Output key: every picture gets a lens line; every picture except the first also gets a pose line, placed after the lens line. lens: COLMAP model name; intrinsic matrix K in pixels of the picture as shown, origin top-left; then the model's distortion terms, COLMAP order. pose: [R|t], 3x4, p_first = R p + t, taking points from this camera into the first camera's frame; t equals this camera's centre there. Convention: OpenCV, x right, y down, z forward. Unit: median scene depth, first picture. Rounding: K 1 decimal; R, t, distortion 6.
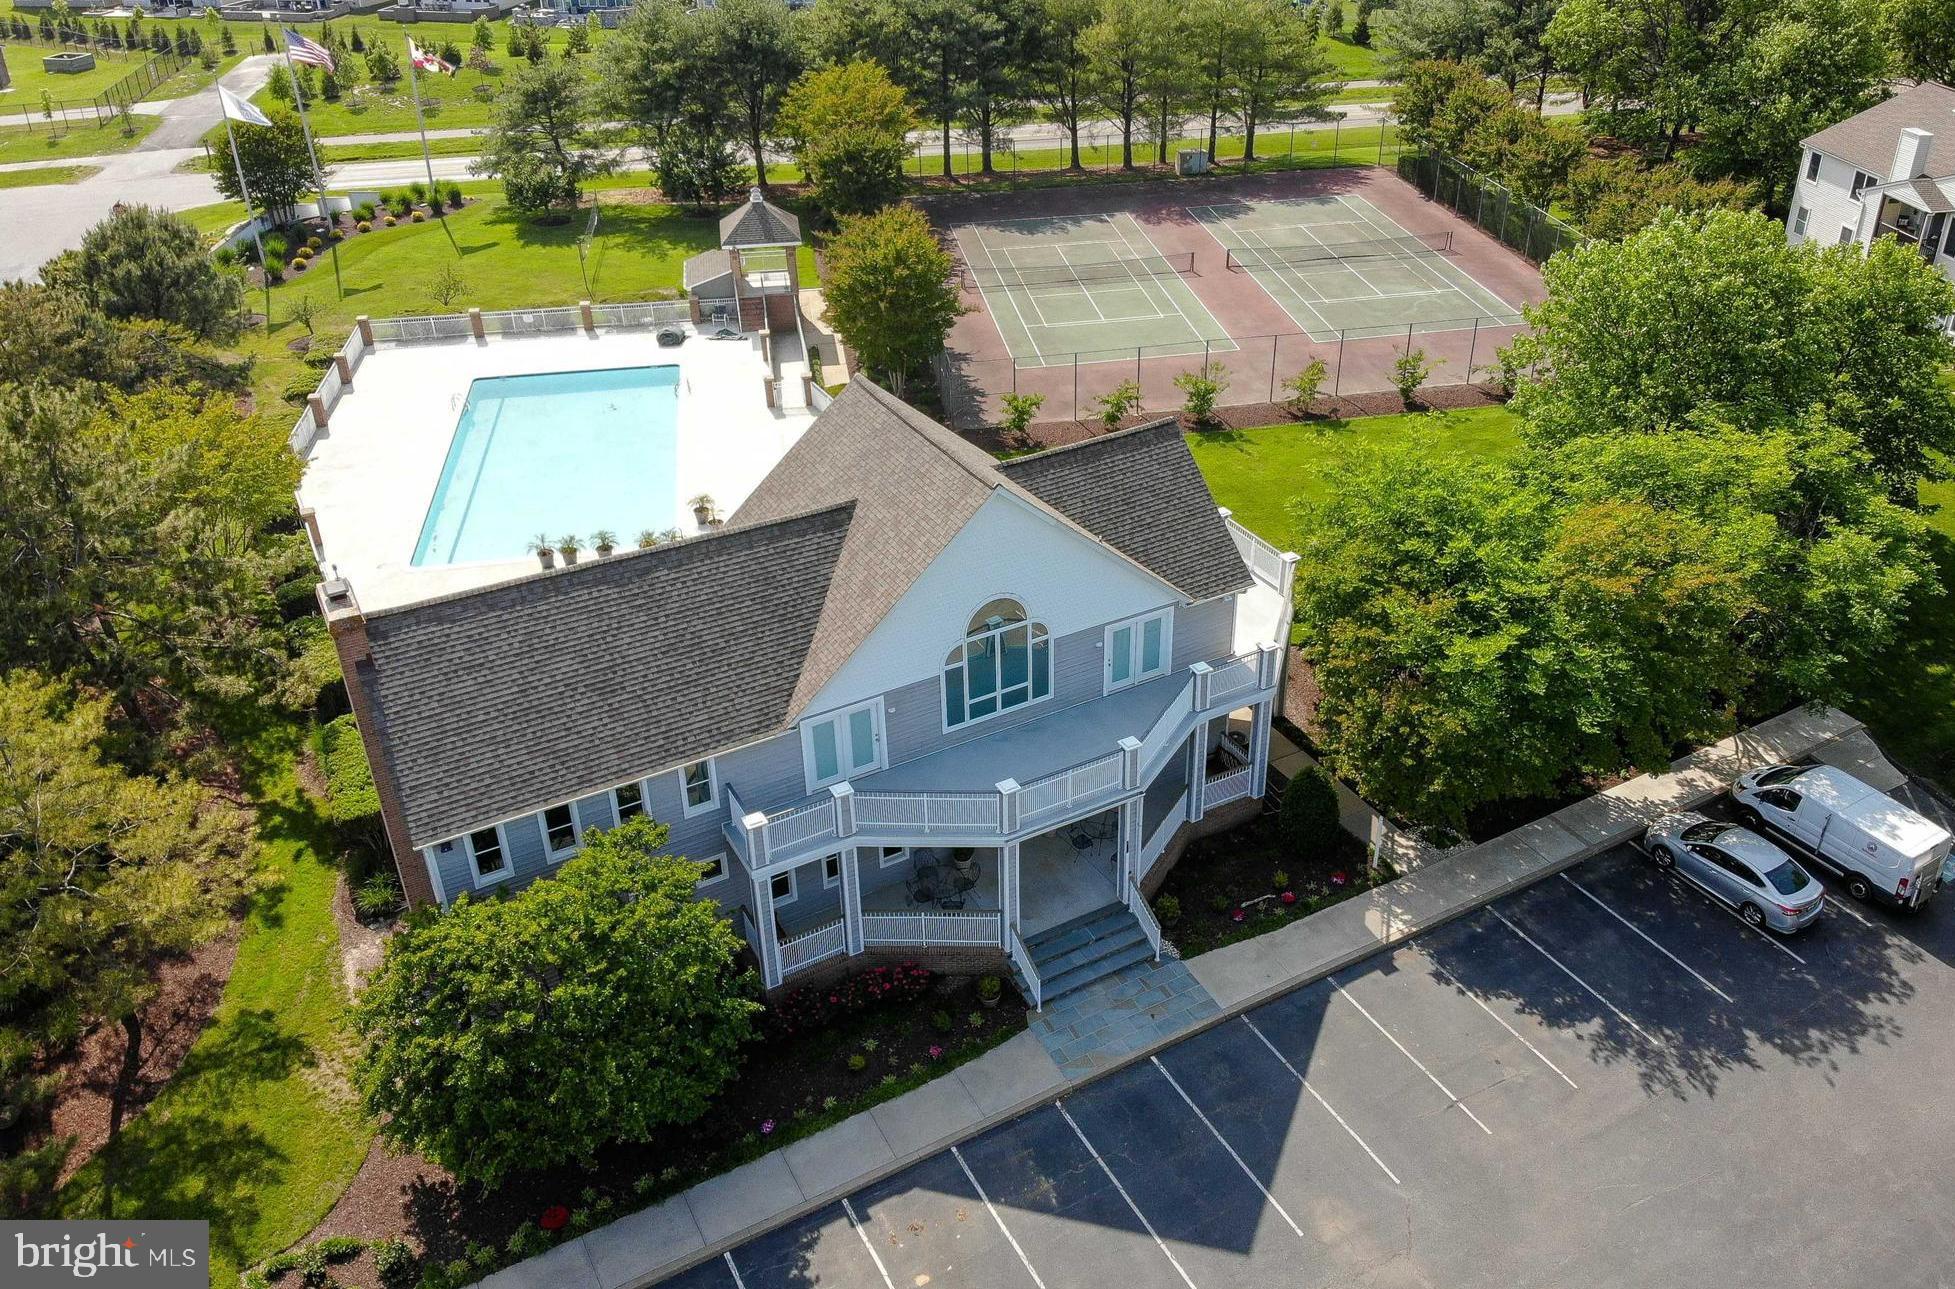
lens RADIAL K [[1549.8, 0, 1045.9], [0, 1549.8, 640.6], [0, 0, 1]] dist [0.091675, -0.210947]
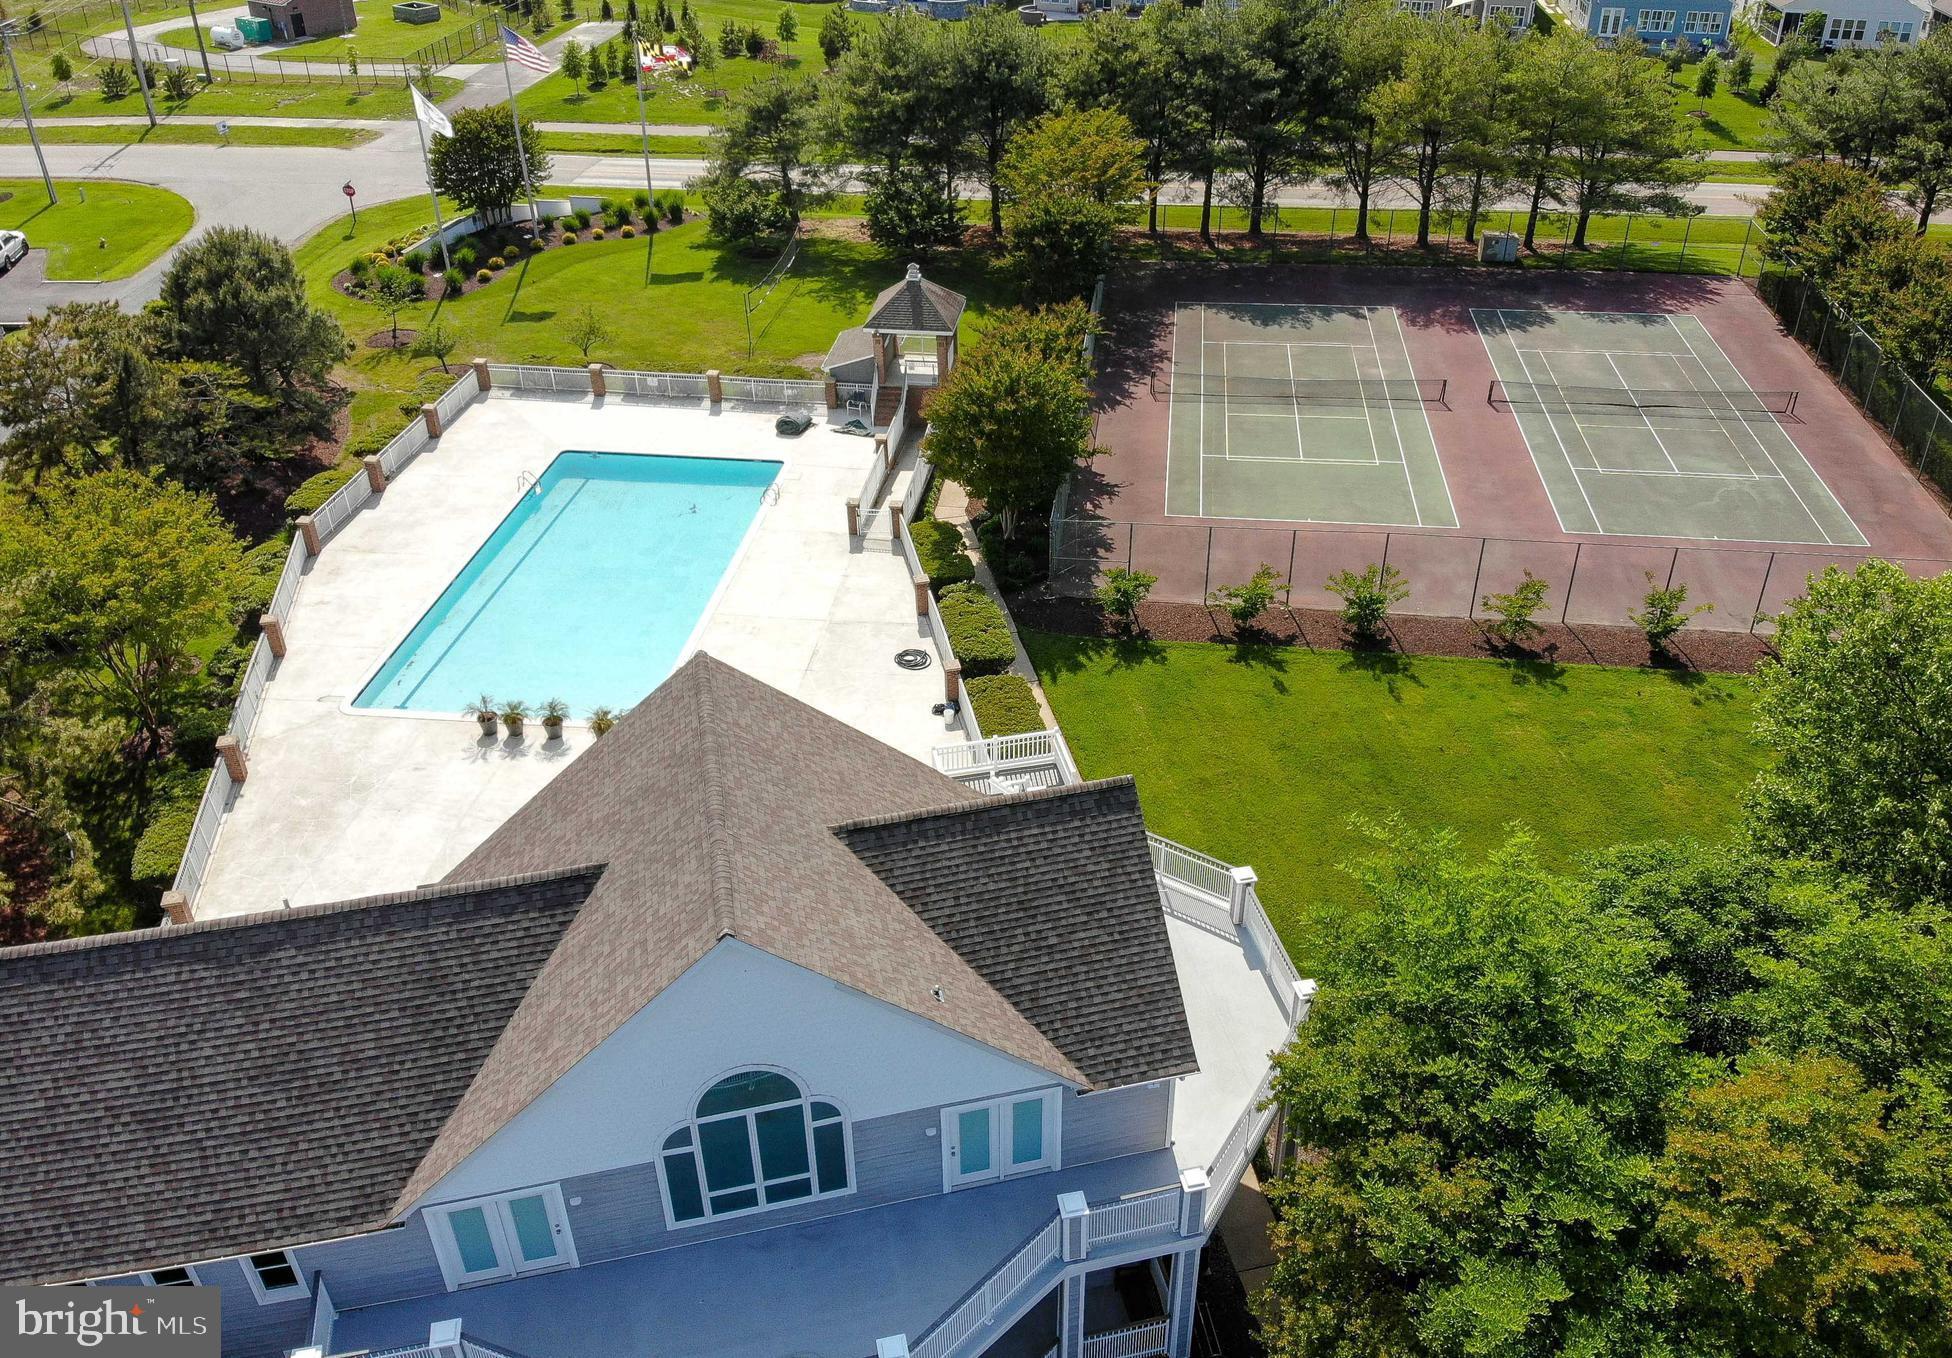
lens RADIAL K [[1540.8, 0, 1025.9], [0, 1540.8, 608.3], [0, 0, 1]] dist [0.099715, -0.253828]
pose [[0.958986, 0.154976, -0.237337, 0.095429], [-0.154520, 0.987774, 0.020642, -0.115819], [0.237634, 0.016878, 0.971208, 0.171119]]
